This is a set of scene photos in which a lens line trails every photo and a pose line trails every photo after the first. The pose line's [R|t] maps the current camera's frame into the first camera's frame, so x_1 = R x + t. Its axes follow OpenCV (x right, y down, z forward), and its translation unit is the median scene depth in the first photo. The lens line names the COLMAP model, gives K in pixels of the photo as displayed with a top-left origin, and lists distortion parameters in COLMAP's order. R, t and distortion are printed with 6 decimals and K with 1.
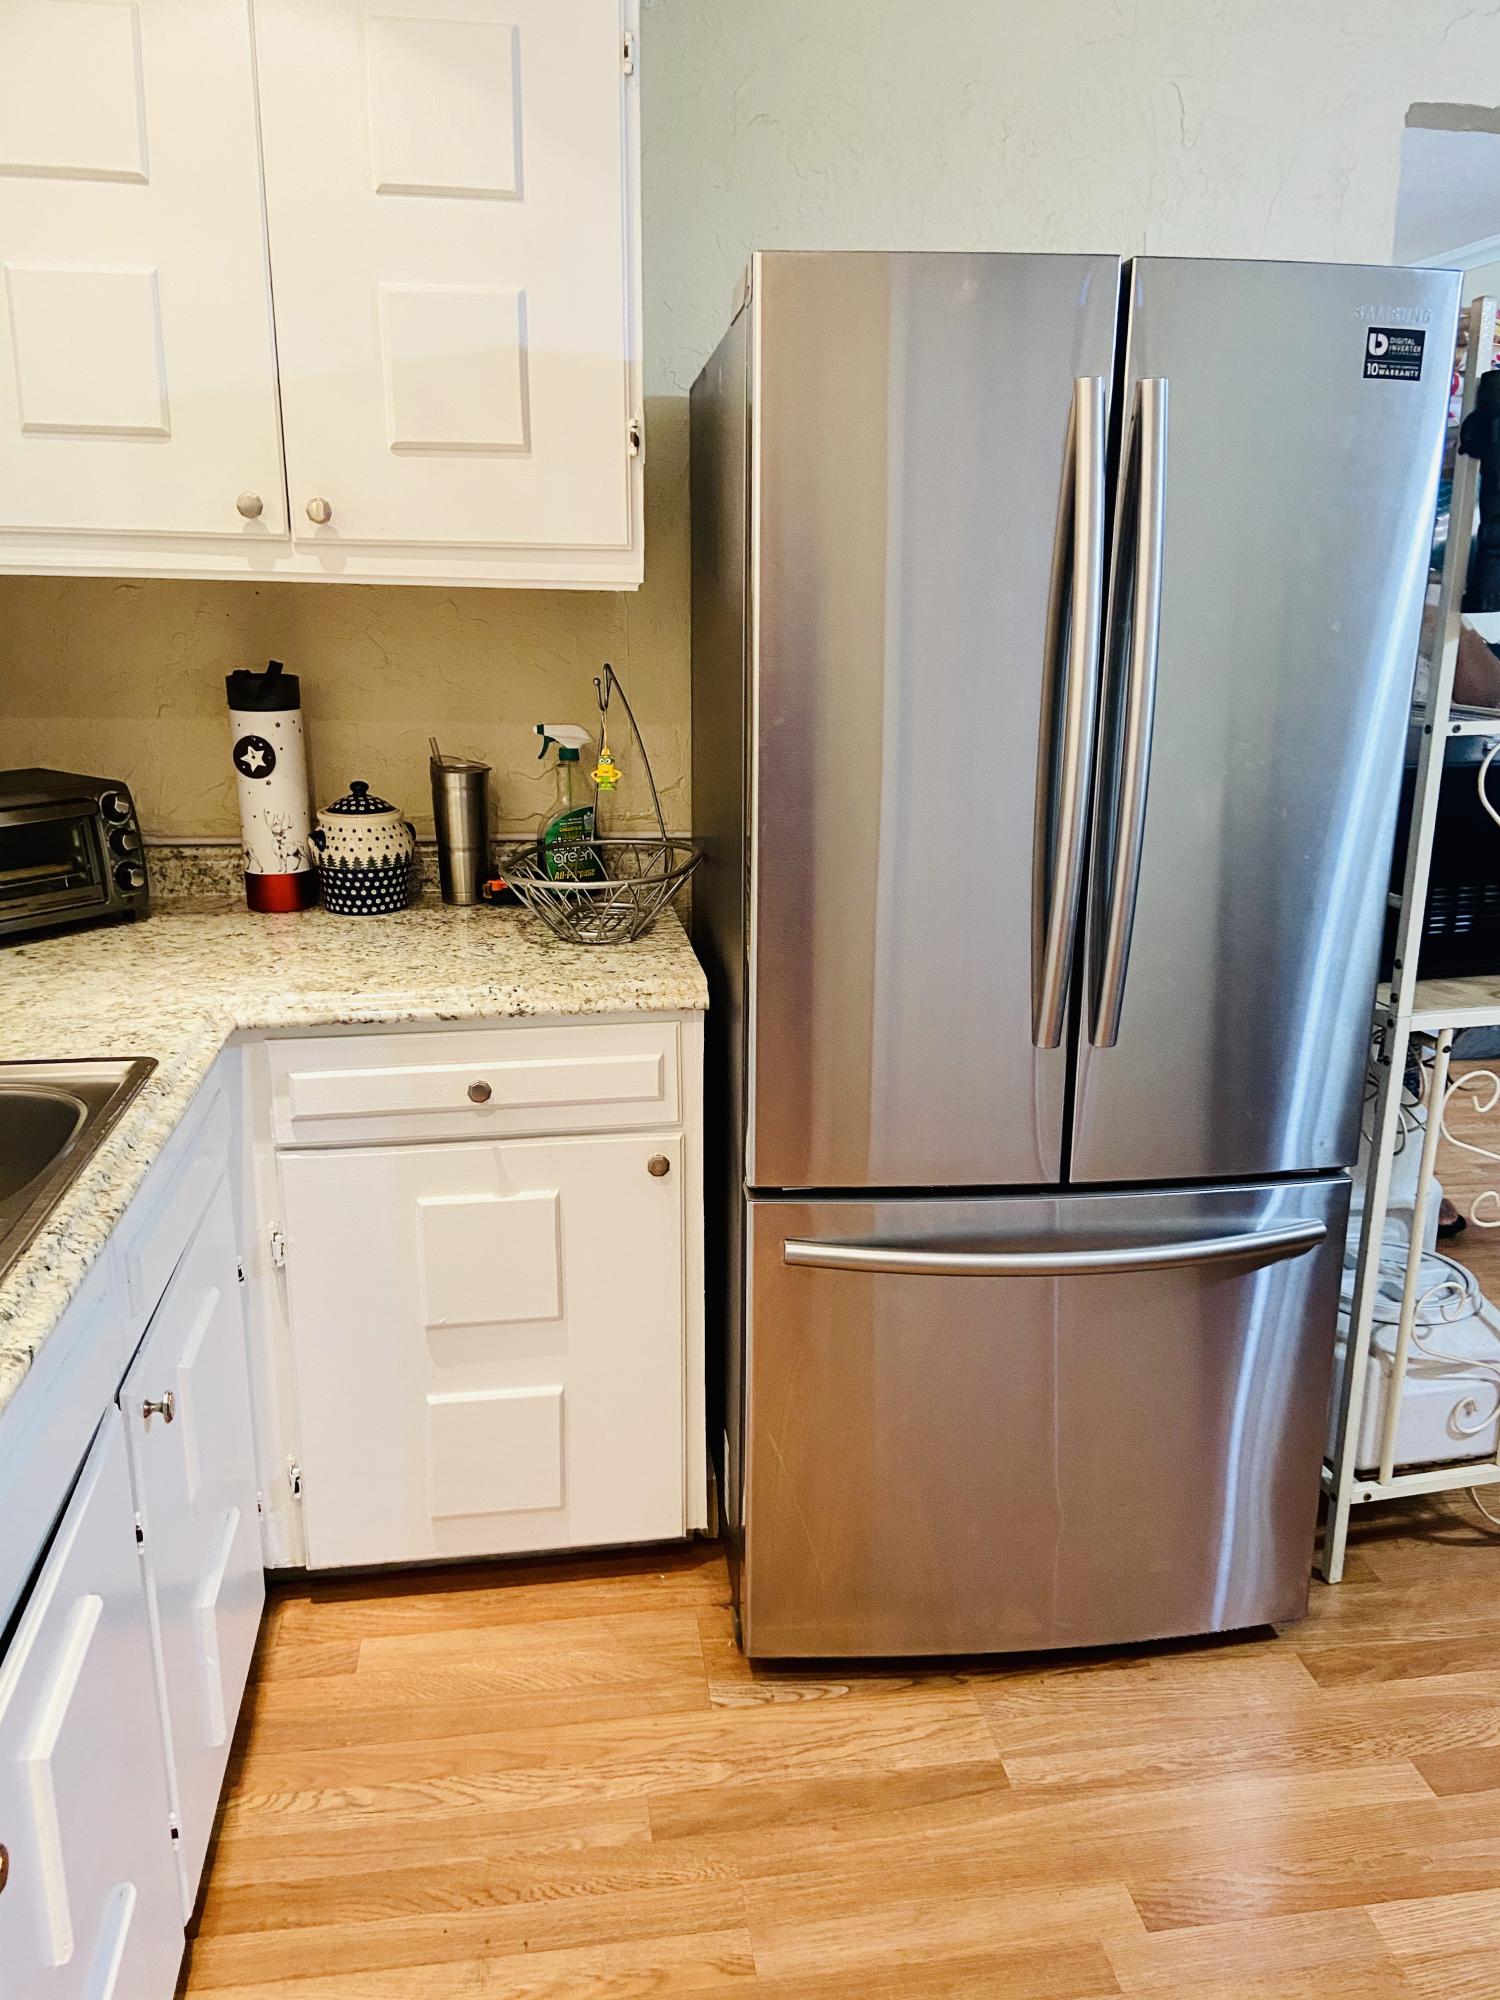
lens RADIAL K [[1523.2, 0, 752.0], [0, 1523.2, 1002.9], [0, 0, 1]] dist [0.088238, -0.091776]
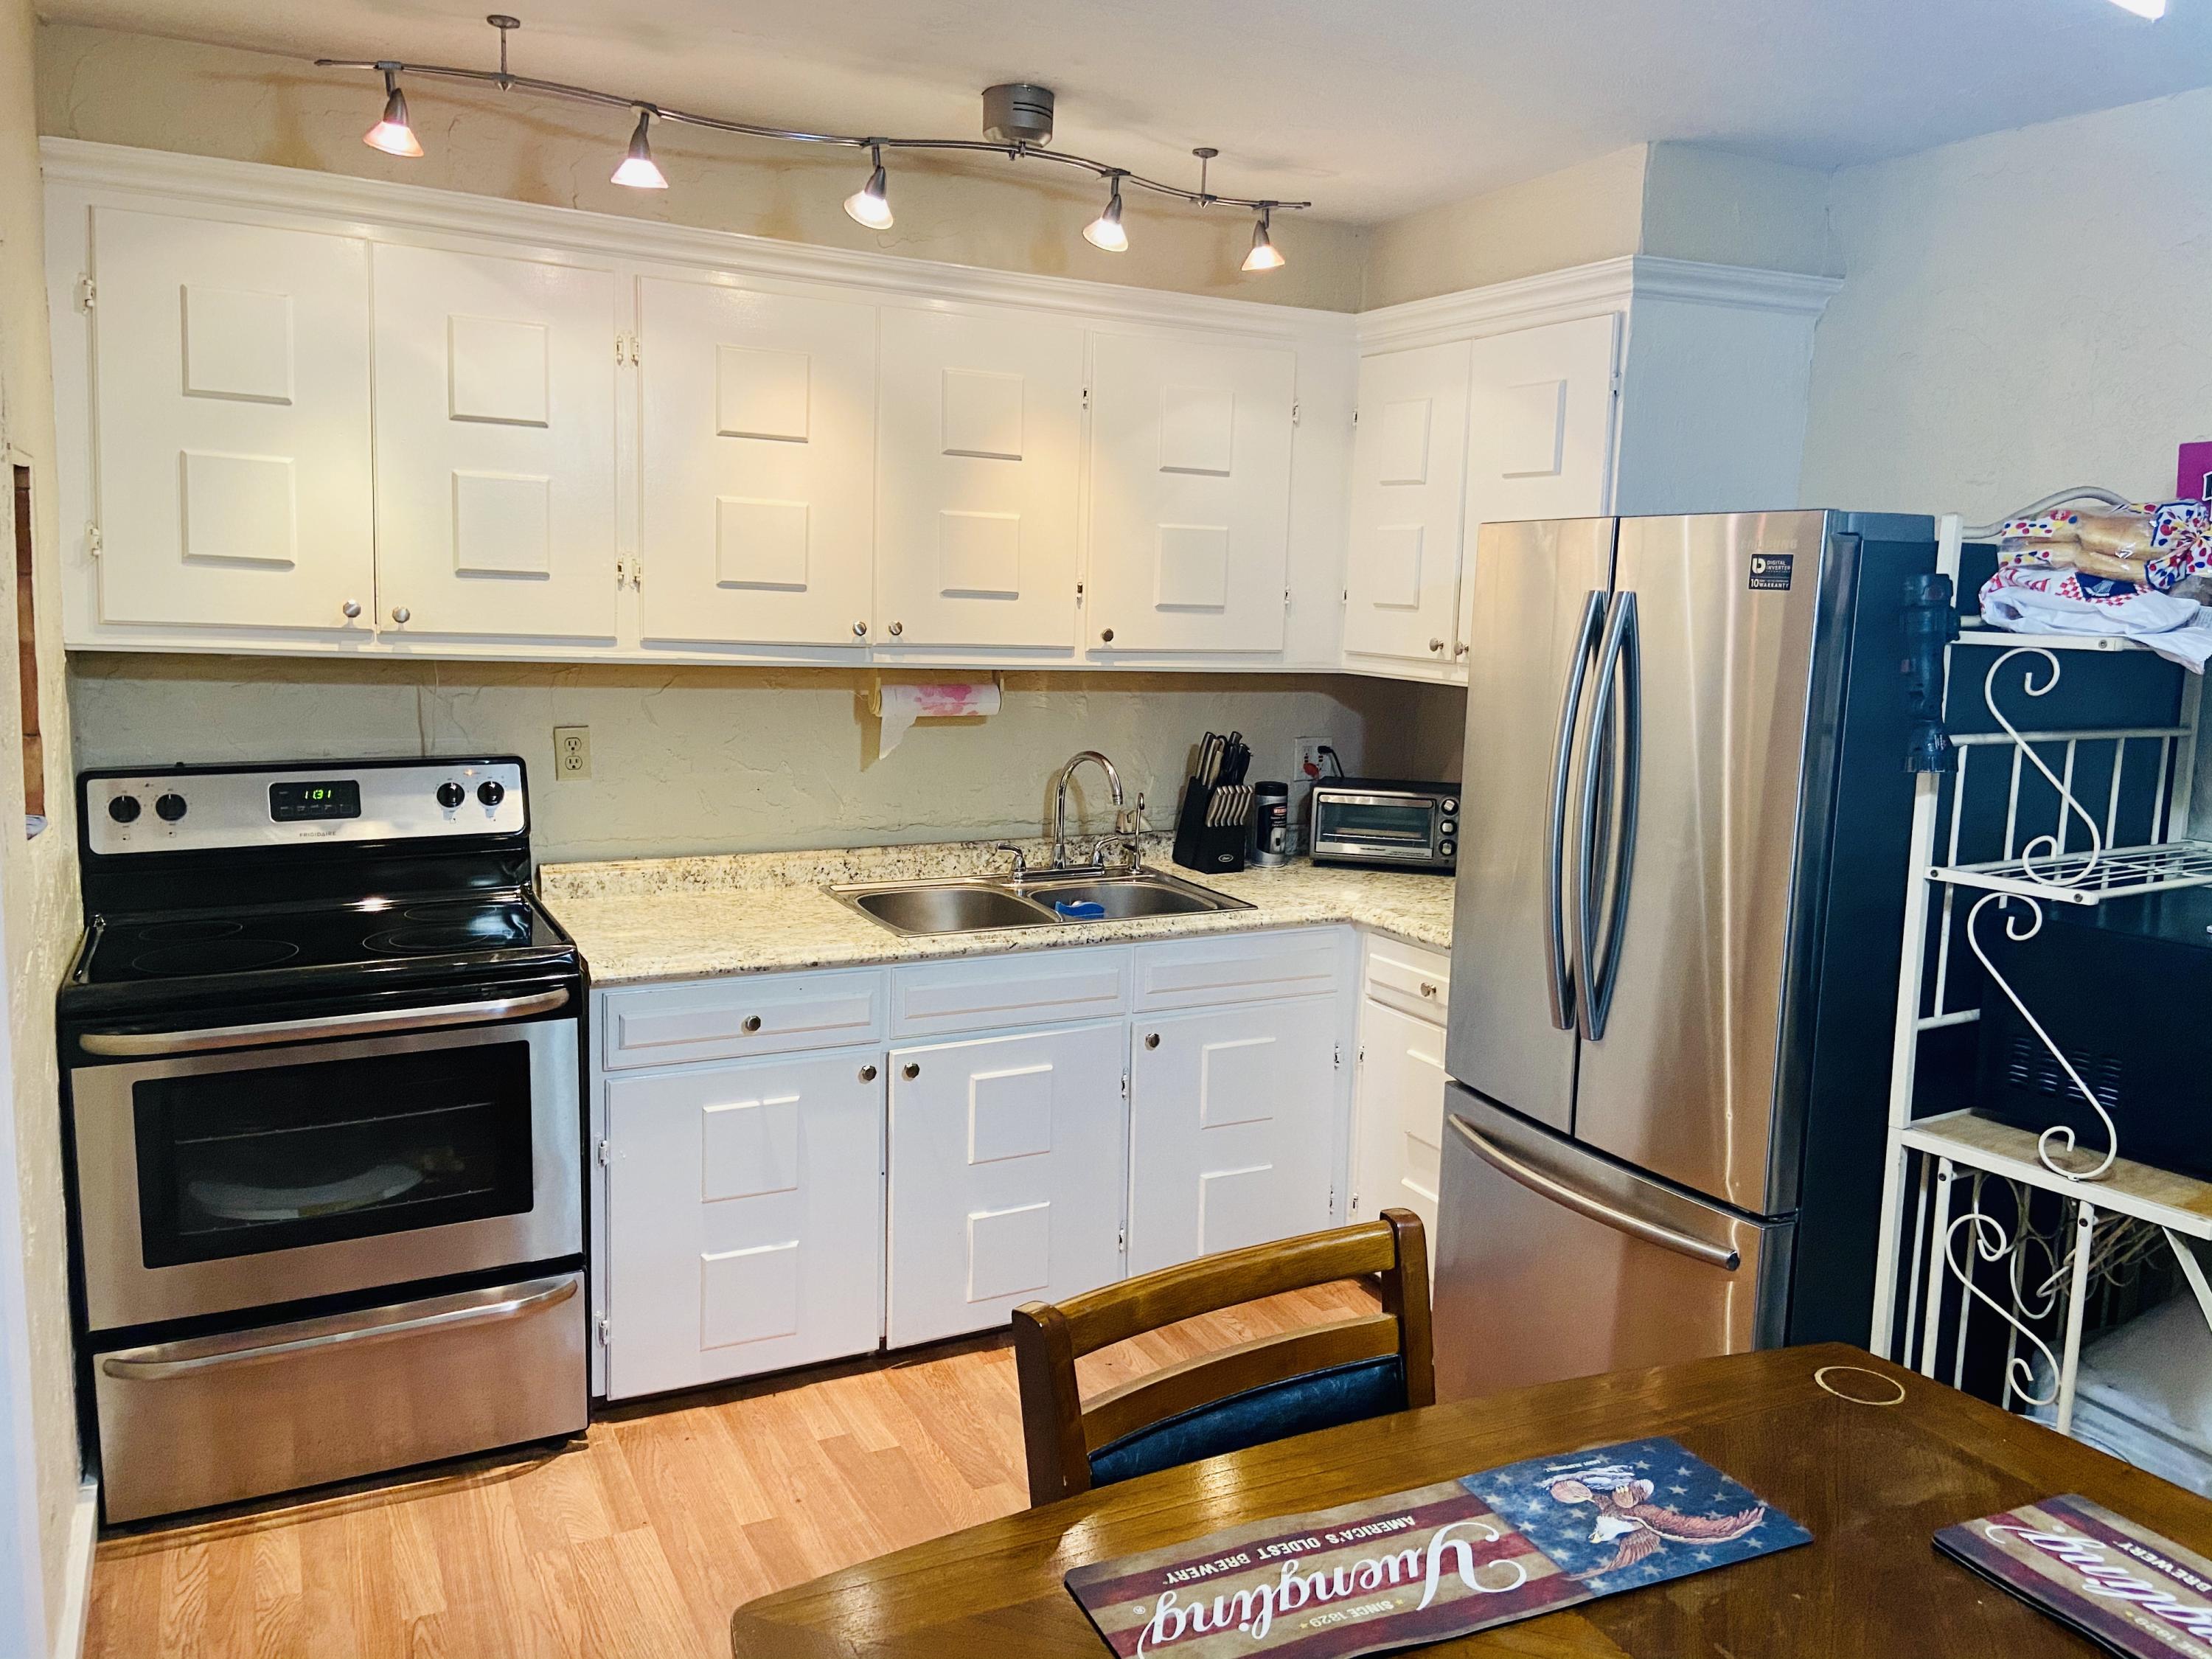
lens RADIAL K [[1684.6, 0, 1108.2], [0, 1684.6, 824.4], [0, 0, 1]] dist [0.088238, -0.091776]
pose [[0.309000, 0.135061, -0.941423, 1.442368], [-0.277368, 0.959631, 0.046634, -0.104621], [0.909718, 0.246711, 0.333987, 0.039314]]
